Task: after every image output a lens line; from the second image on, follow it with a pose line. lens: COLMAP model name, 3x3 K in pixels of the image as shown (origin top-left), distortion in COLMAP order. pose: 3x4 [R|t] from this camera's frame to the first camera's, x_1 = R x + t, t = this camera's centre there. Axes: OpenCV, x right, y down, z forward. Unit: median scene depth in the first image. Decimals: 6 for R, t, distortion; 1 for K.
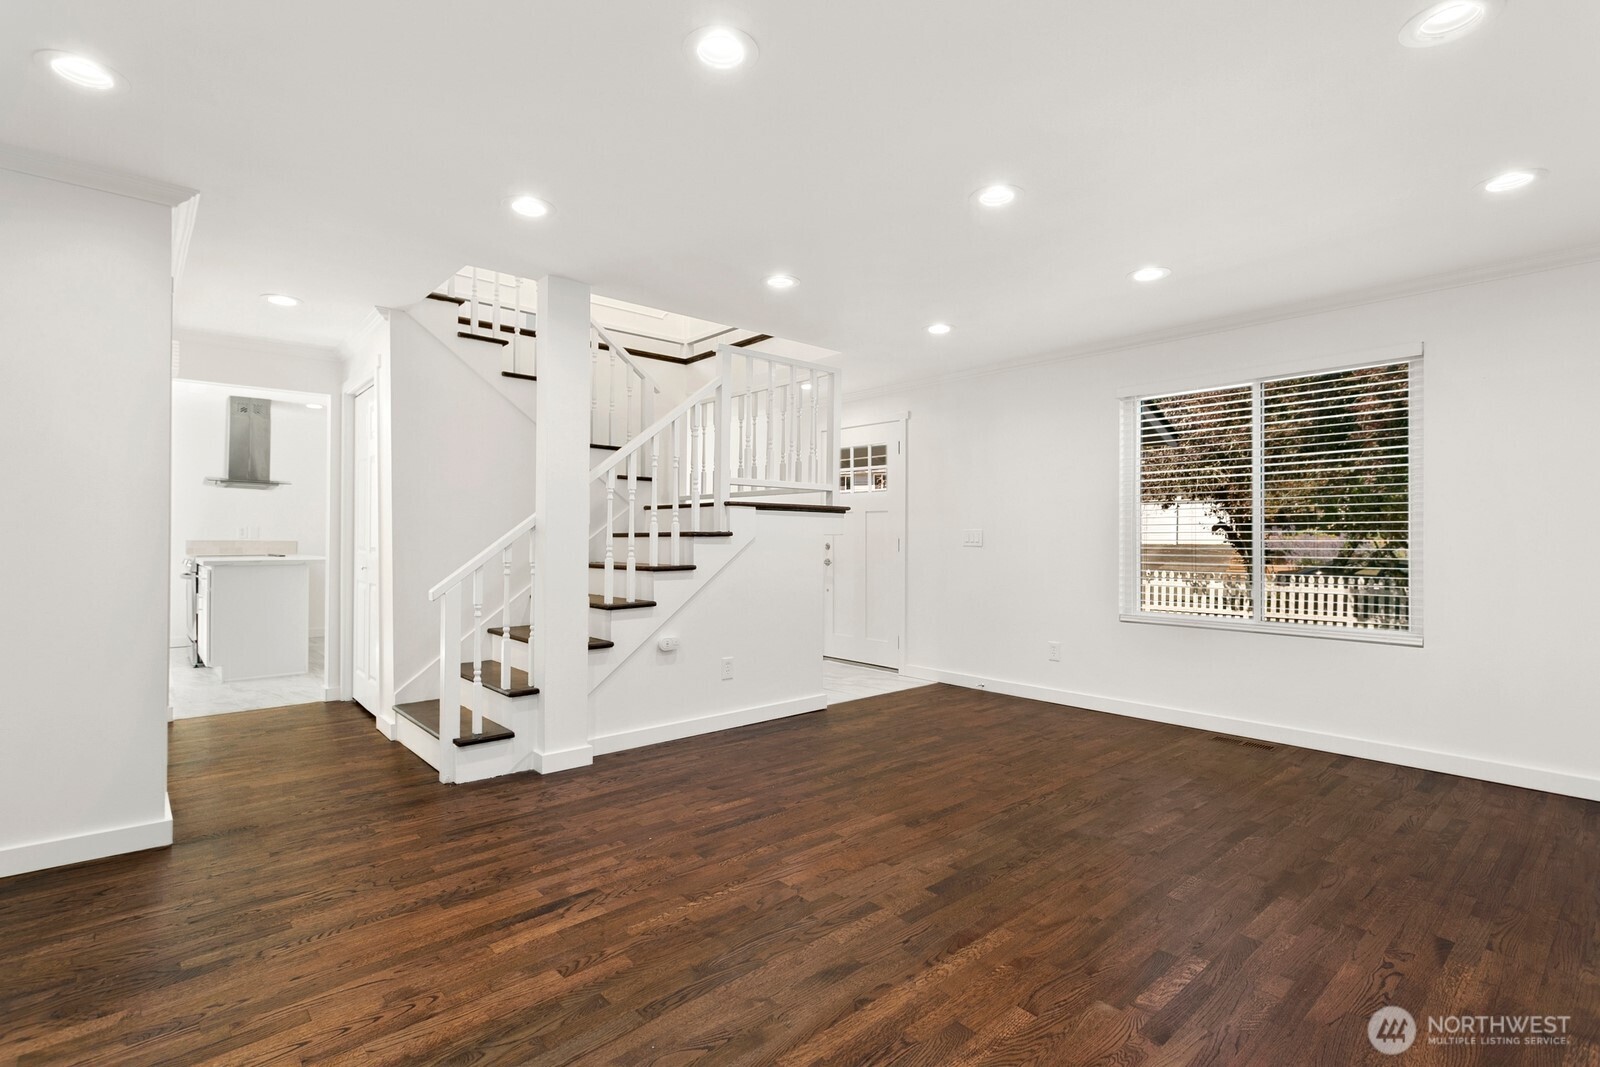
lens RADIAL K [[757.1, 0, 790.4], [0, 757.1, 540.8], [0, 0, 1]] dist [0.000307, 0.000189]
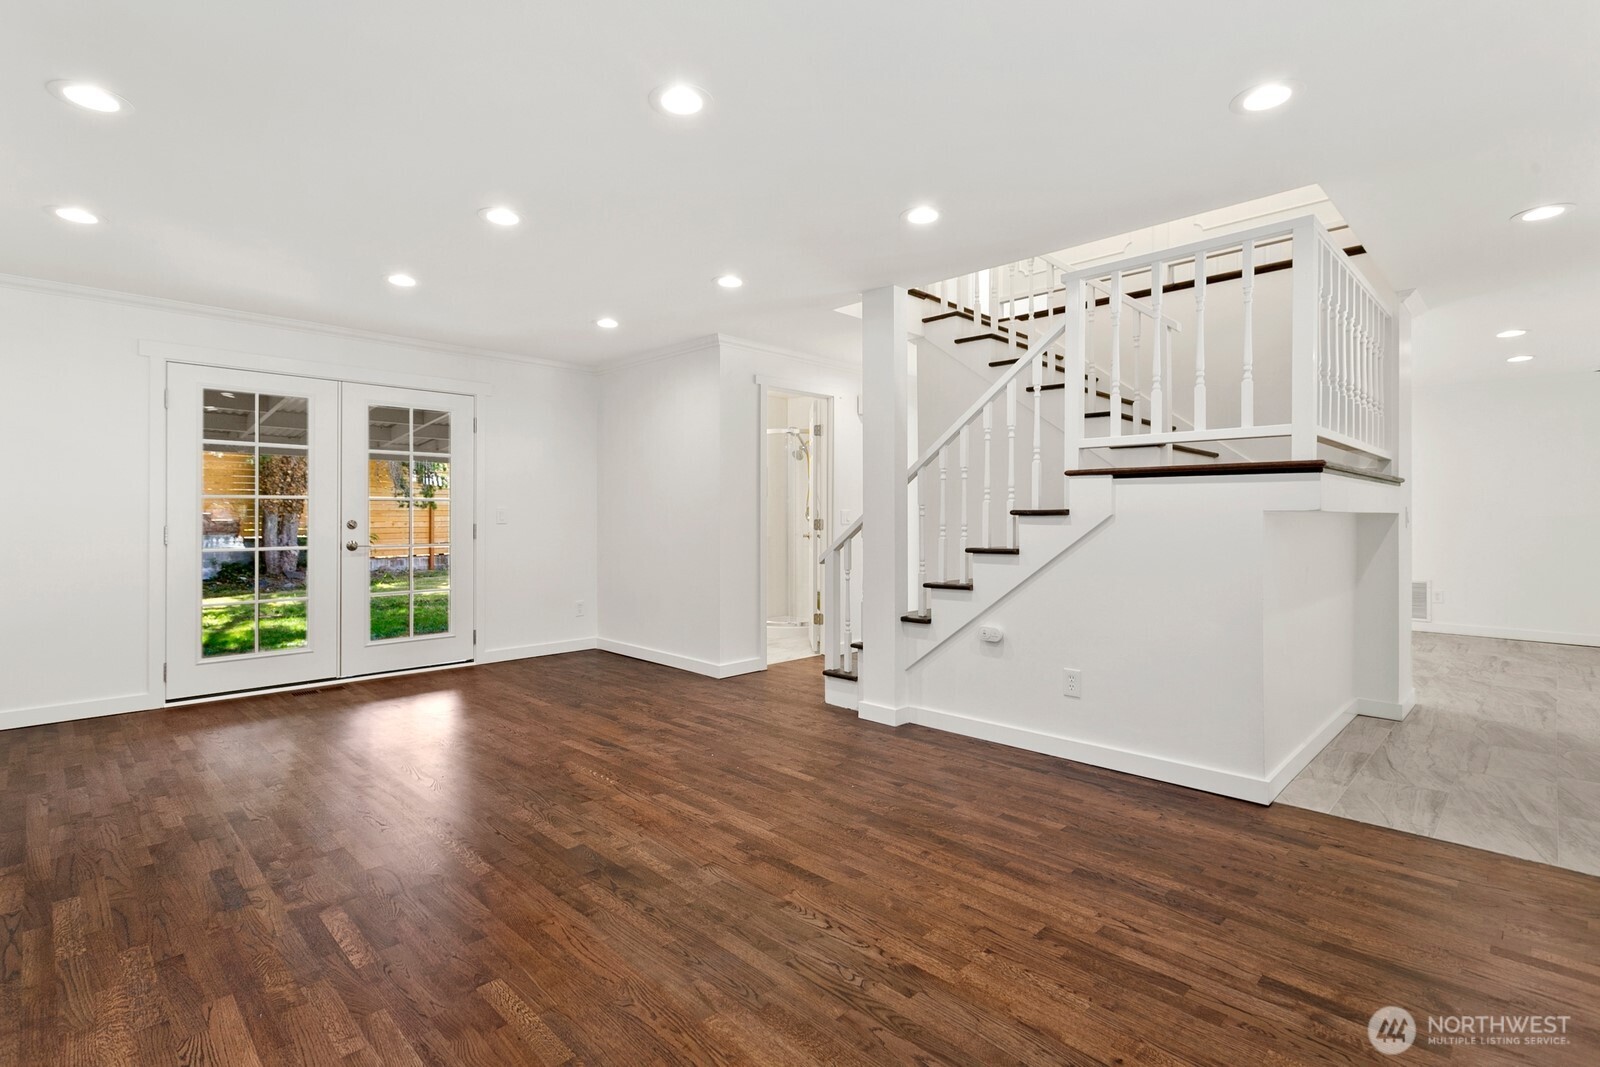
lens RADIAL K [[757.1, 0, 795.8], [0, 757.1, 522.8], [0, 0, 1]] dist [0.000307, 0.000189]
pose [[0.066610, 0.004798, -0.997768, 1.006194], [-0.003328, 0.999984, 0.004586, -0.000803], [0.997774, 0.003015, 0.066625, 0.976910]]
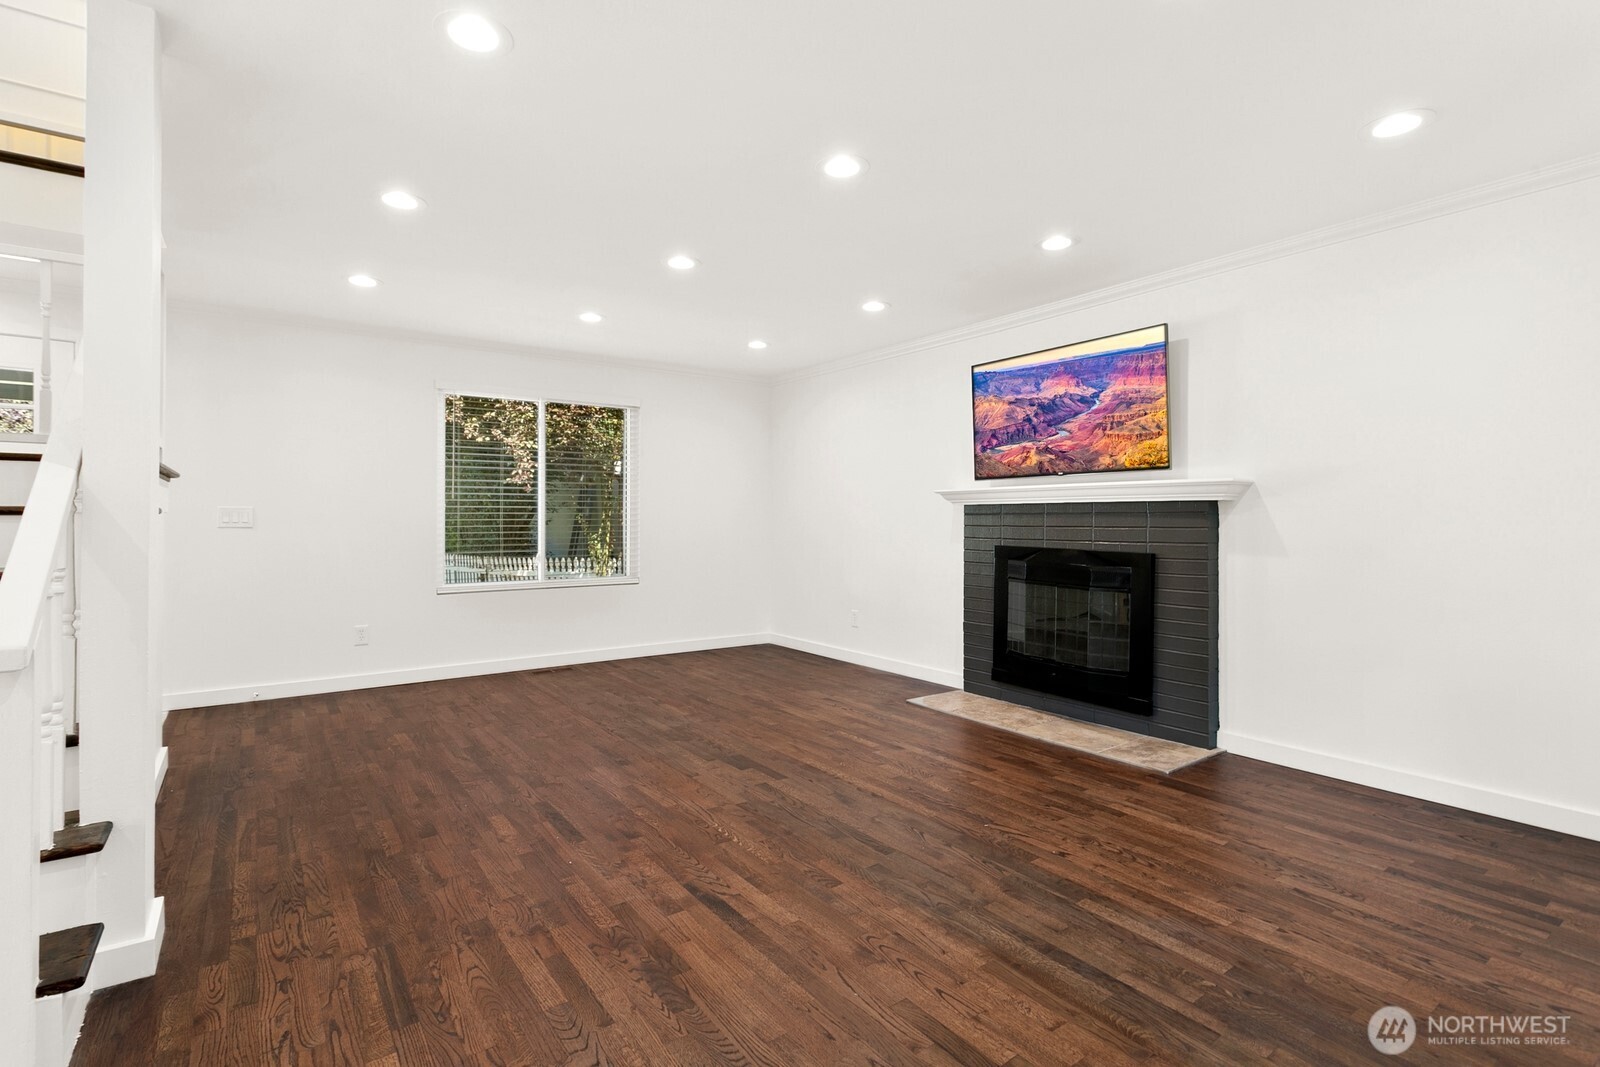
lens RADIAL K [[757.1, 0, 802.6], [0, 757.1, 521.5], [0, 0, 1]] dist [0.000307, 0.000189]
pose [[0.086563, -0.004049, 0.996238, -0.954924], [0.001322, 0.999991, 0.003949, -0.002569], [-0.996246, 0.000975, 0.086568, 0.609748]]
